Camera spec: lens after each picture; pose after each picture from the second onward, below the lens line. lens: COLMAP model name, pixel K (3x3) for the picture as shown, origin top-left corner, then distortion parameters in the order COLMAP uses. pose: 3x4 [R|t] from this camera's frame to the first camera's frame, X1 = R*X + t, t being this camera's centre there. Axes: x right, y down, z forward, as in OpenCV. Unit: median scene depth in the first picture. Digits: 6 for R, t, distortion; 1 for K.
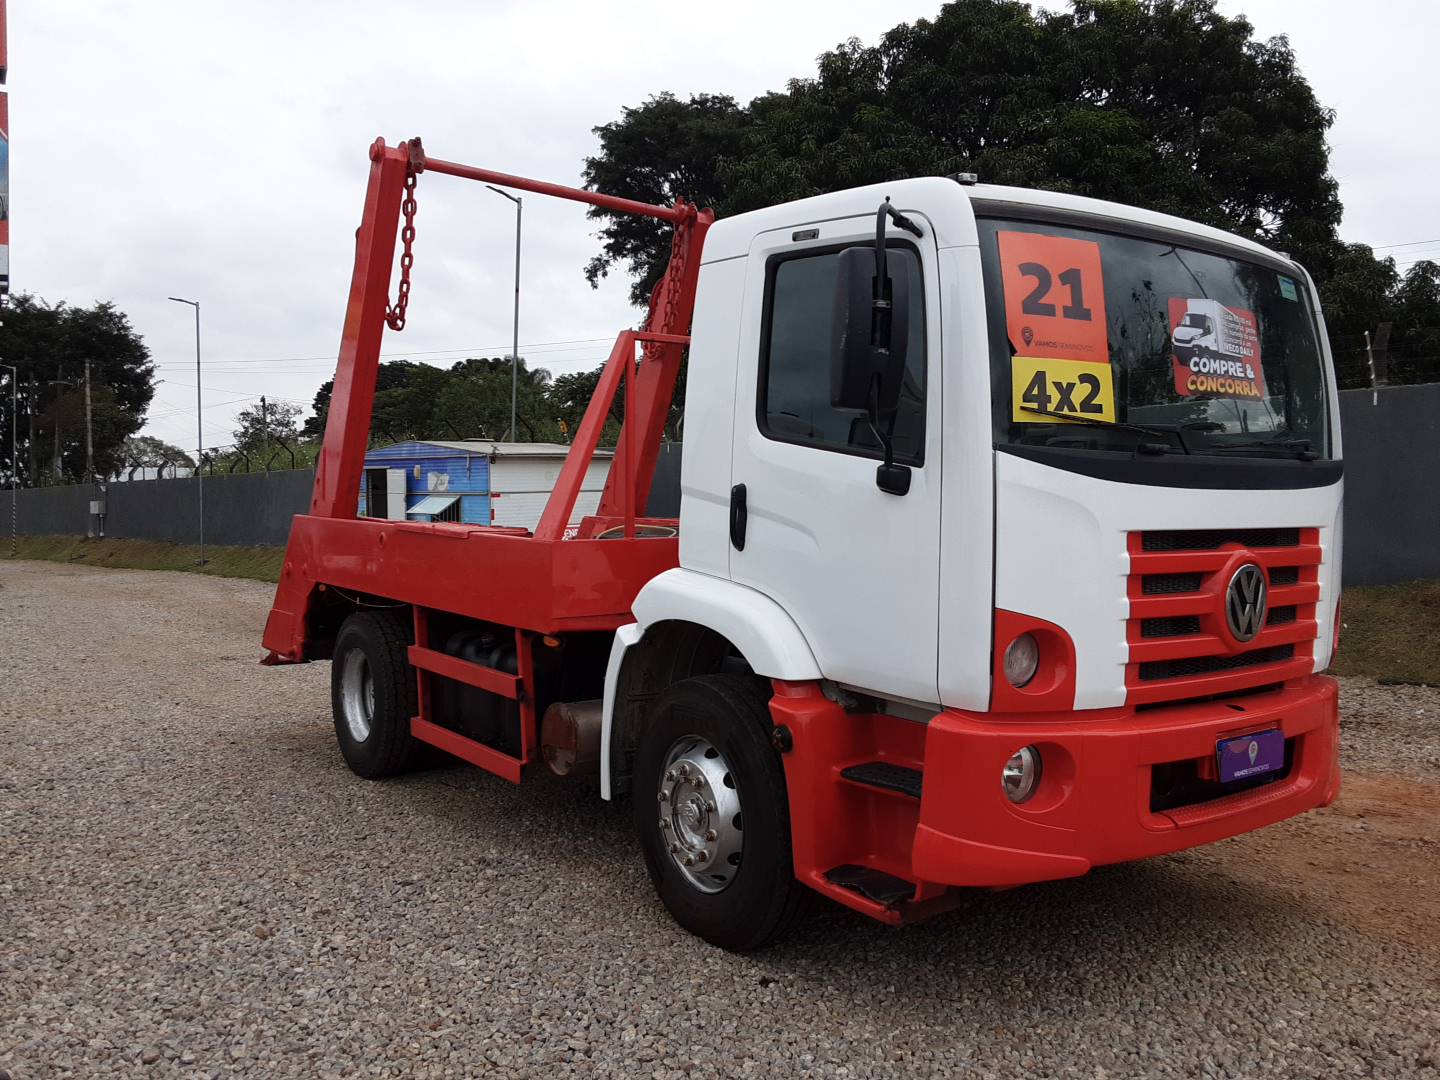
lens RADIAL K [[1150.0, 0, 716.7], [0, 1150.0, 537.4], [0, 0, 1]] dist [0.127277, -0.185773]
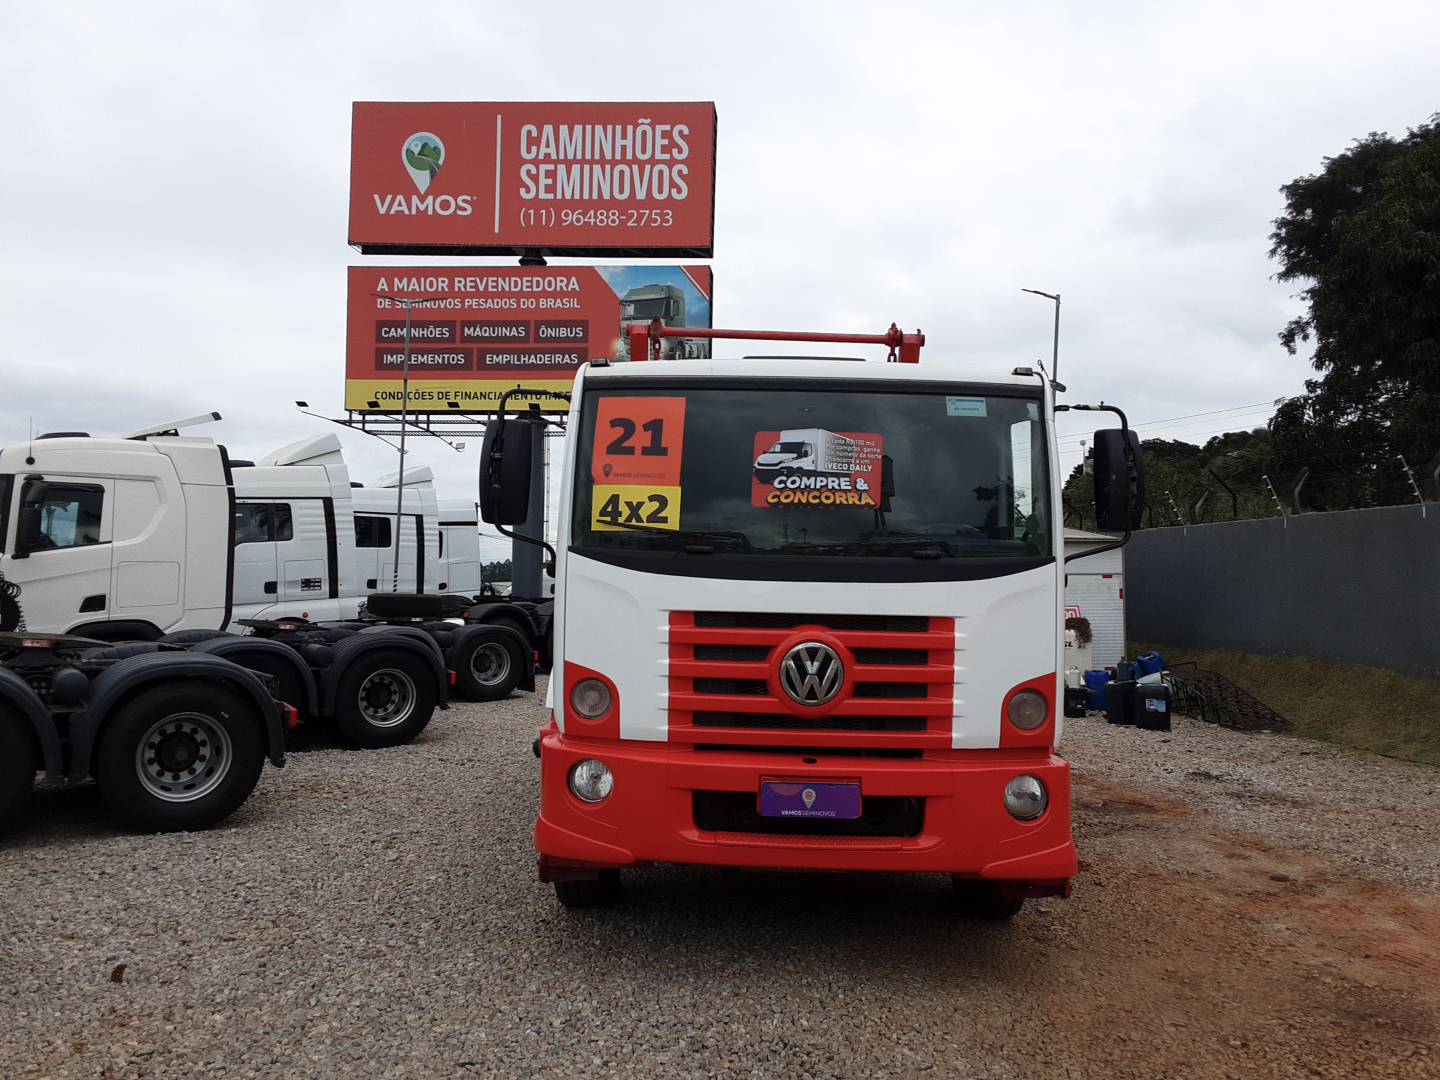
lens RADIAL K [[1150.0, 0, 716.7], [0, 1150.0, 537.4], [0, 0, 1]] dist [0.127277, -0.185773]
pose [[0.796944, -0.003868, -0.604041, 1.154750], [-0.037500, 0.997734, -0.055865, -0.016533], [0.602888, 0.067173, 0.794993, -0.031587]]
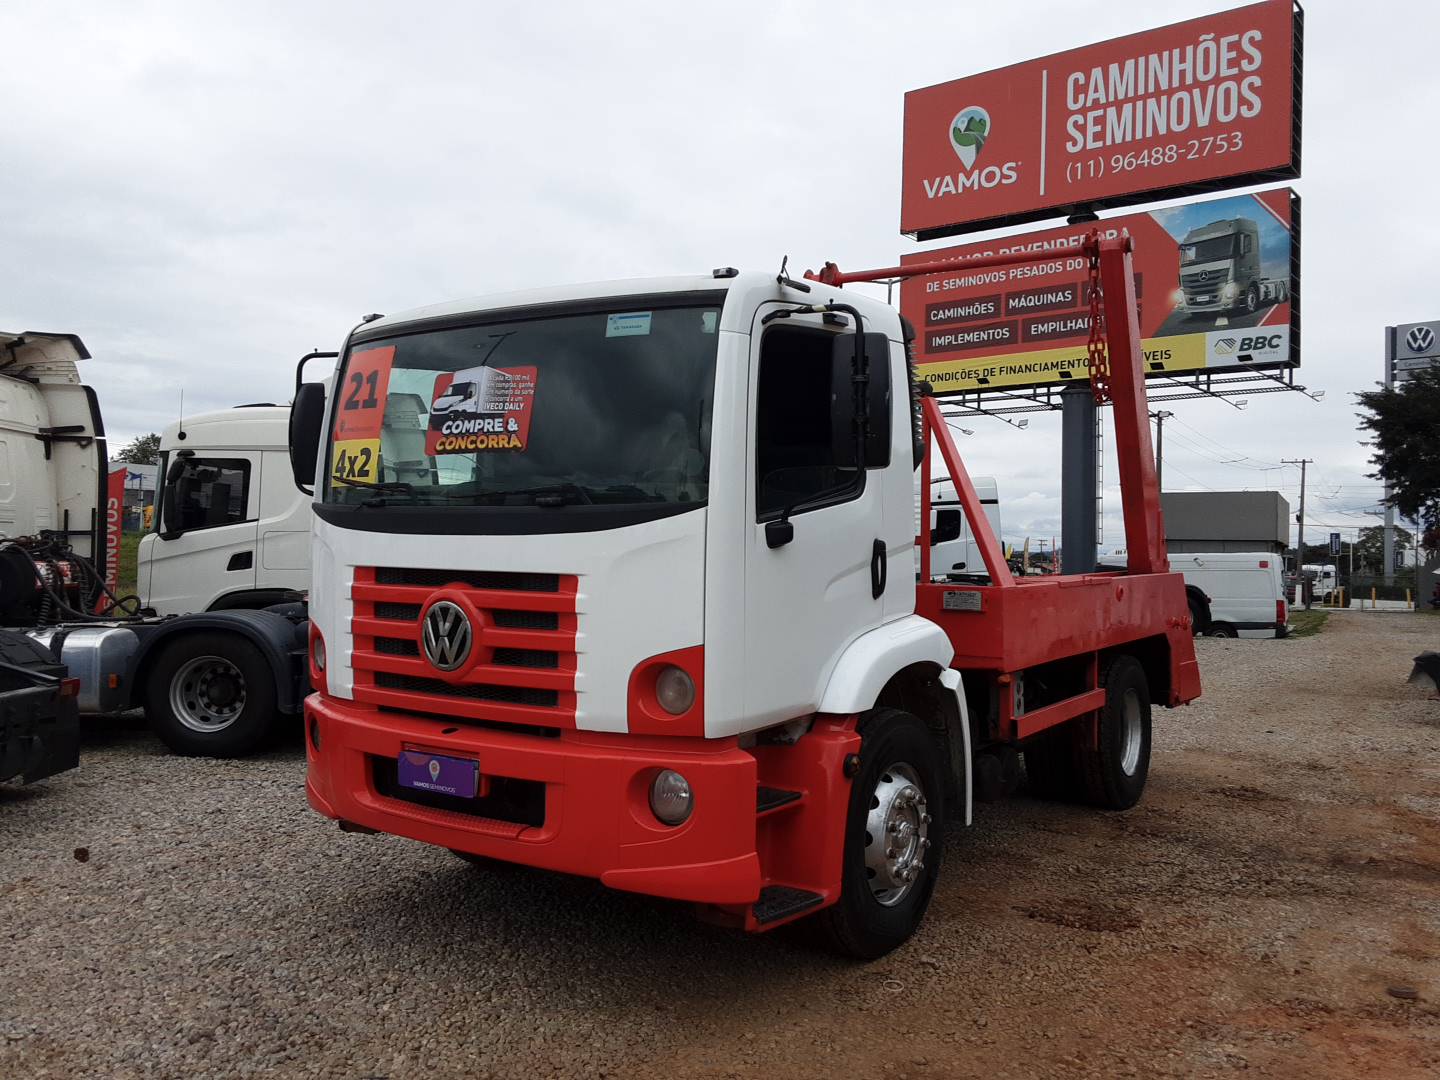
lens RADIAL K [[1150.0, 0, 716.7], [0, 1150.0, 537.4], [0, 0, 1]] dist [0.127277, -0.185773]
pose [[0.324913, -0.001036, -0.945744, 1.655871], [-0.047158, 0.998738, -0.017295, -0.032685], [0.944568, 0.050219, 0.324454, 0.921941]]
